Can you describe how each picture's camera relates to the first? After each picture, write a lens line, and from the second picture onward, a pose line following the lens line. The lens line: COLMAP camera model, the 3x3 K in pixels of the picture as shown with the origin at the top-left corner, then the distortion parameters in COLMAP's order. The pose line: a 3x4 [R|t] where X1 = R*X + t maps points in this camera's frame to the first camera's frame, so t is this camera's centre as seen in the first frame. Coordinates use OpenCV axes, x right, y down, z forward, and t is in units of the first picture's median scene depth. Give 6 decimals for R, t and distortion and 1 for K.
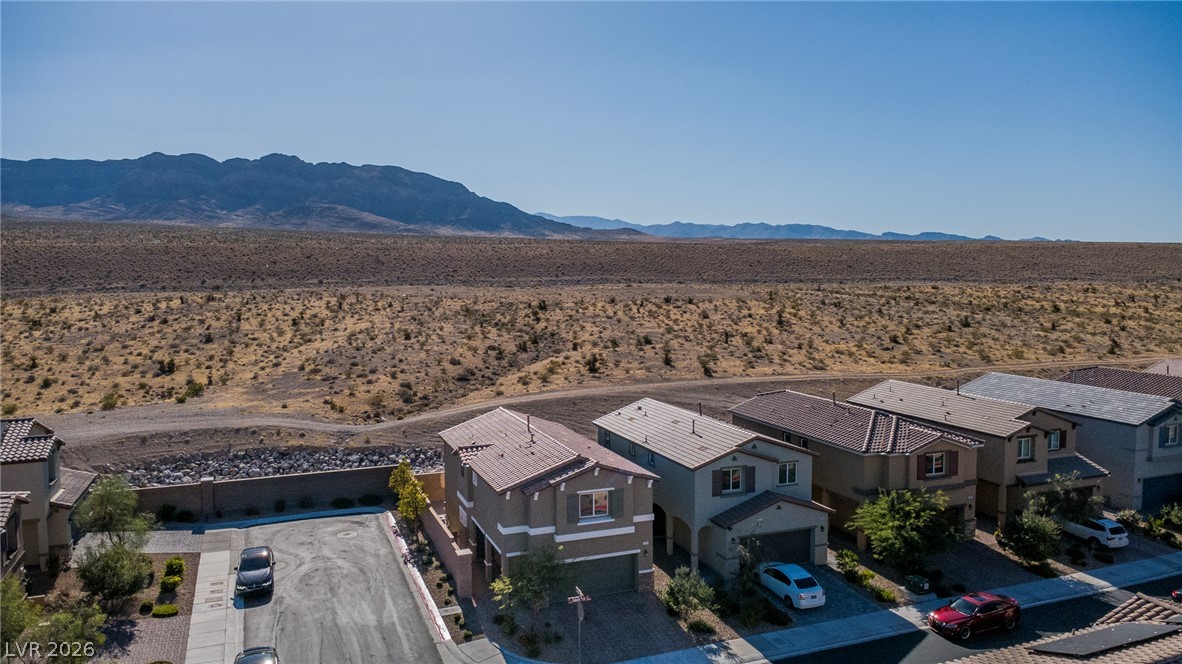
lens RADIAL K [[835.0, 0, 591.0], [0, 835.0, 332.0], [0, 0, 1]] dist [0.016295, -0.010128]
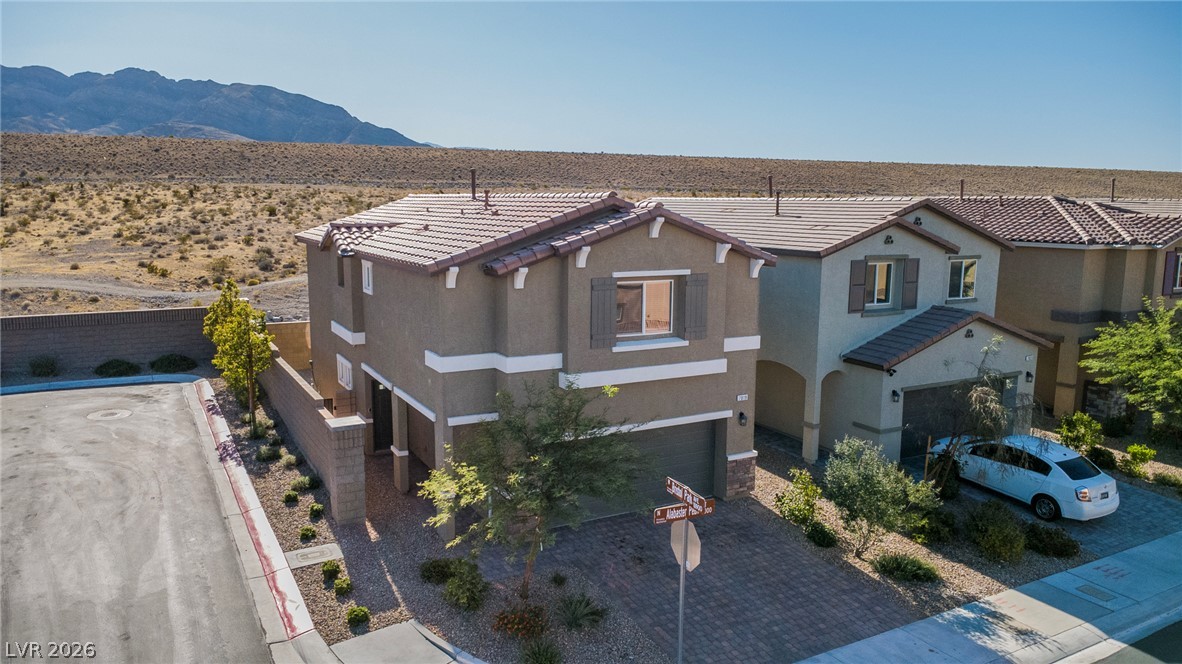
lens RADIAL K [[829.9, 0, 591.7], [0, 829.9, 336.7], [0, 0, 1]] dist [0.045145, -0.063980]
pose [[0.991273, -0.007227, 0.131629, -0.072888], [-0.003731, 0.996558, 0.082817, 0.162899], [-0.131774, -0.082585, 0.987834, 0.497894]]
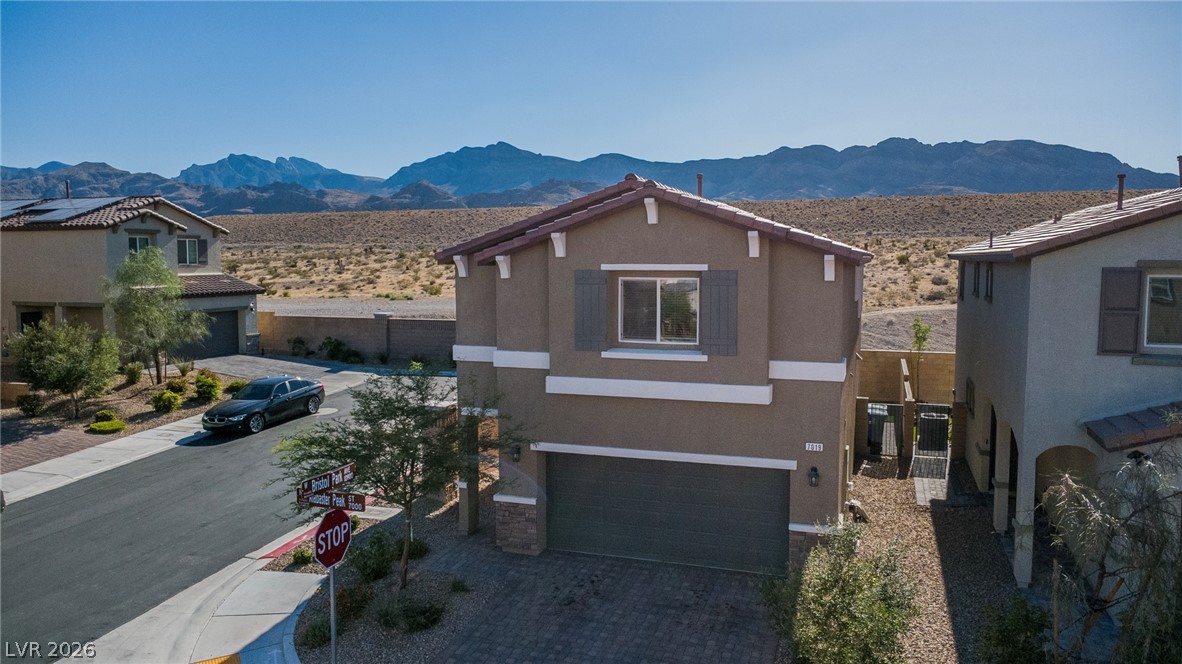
lens RADIAL K [[847.2, 0, 591.8], [0, 847.2, 332.7], [0, 0, 1]] dist [0.032759, -0.042524]
pose [[0.767868, 0.061733, -0.637627, 0.193342], [-0.053652, 0.998046, 0.032016, 0.181168], [0.638358, 0.009626, 0.769680, 0.611111]]
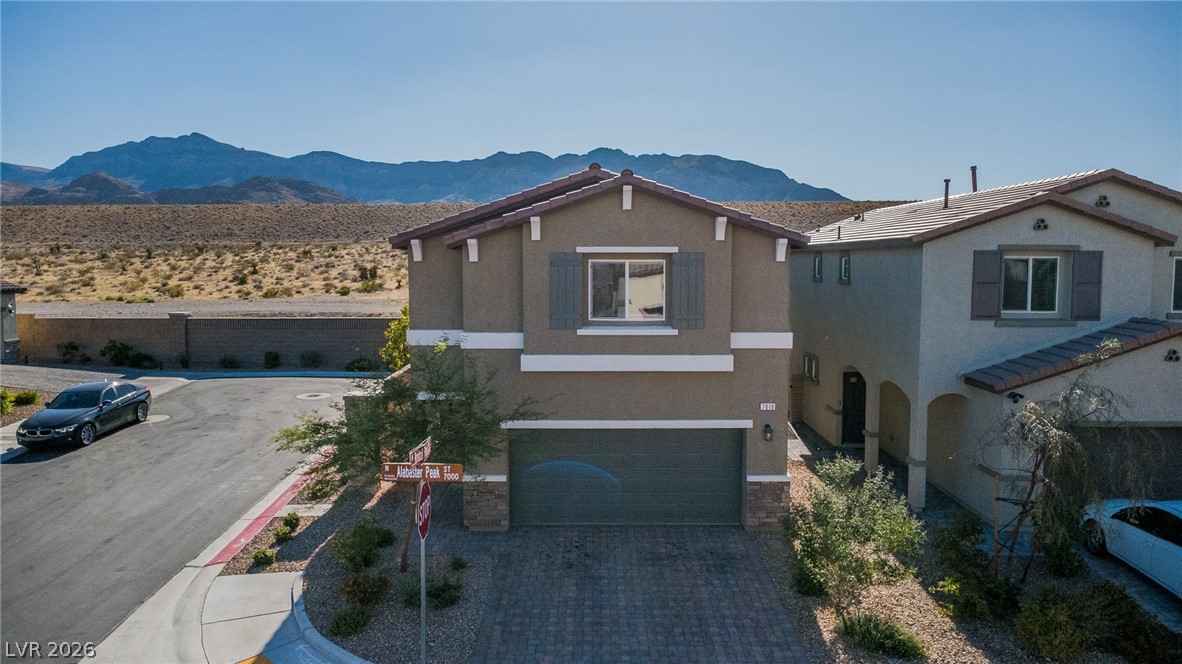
lens RADIAL K [[847.2, 0, 591.8], [0, 847.2, 332.7], [0, 0, 1]] dist [0.032759, -0.042524]
pose [[0.932212, 0.036397, -0.360077, 0.117976], [-0.033406, 0.999336, 0.014530, 0.194893], [0.360367, -0.001516, 0.932810, 0.543026]]
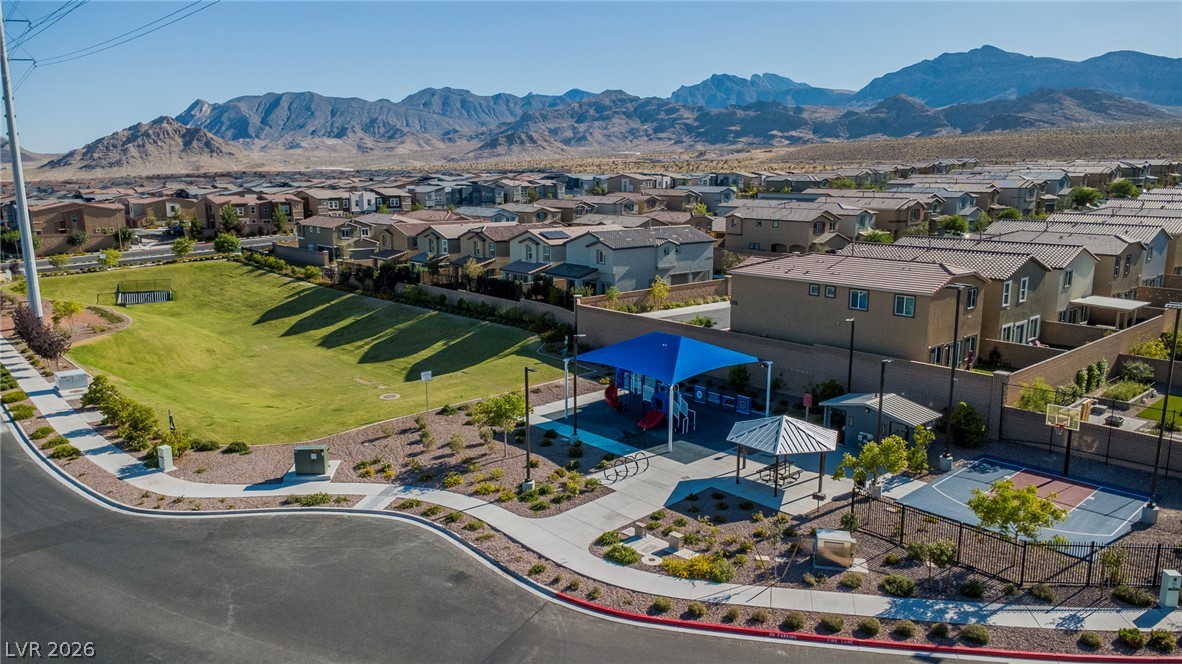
lens RADIAL K [[835.0, 0, 591.0], [0, 835.0, 332.0], [0, 0, 1]] dist [0.016295, -0.010128]
pose [[0.343078, 0.184701, -0.920969, 4.267348], [-0.077120, 0.982705, 0.168353, 0.539180], [0.936136, 0.013266, 0.351388, -3.778837]]
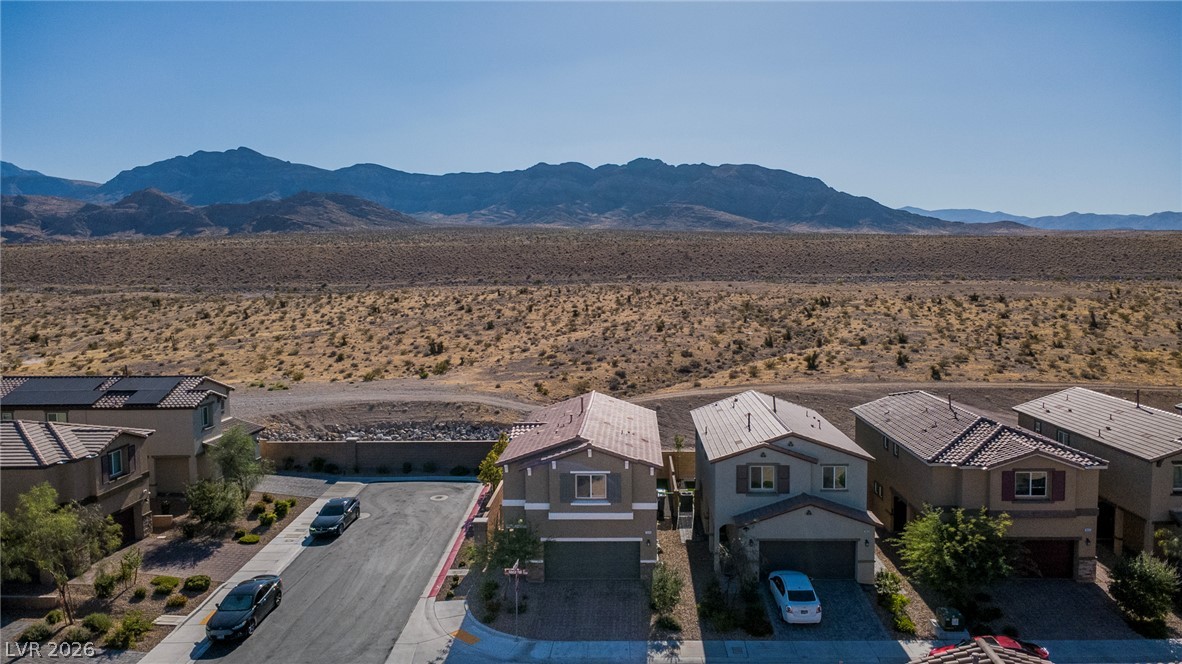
lens RADIAL K [[847.1, 0, 614.6], [0, 847.1, 333.9], [0, 0, 1]] dist [0.013932, -0.007016]
pose [[0.924340, 0.028260, -0.380521, 0.359382], [-0.027166, 0.999597, 0.008248, 0.013960], [0.380601, 0.002713, 0.924735, 0.067878]]
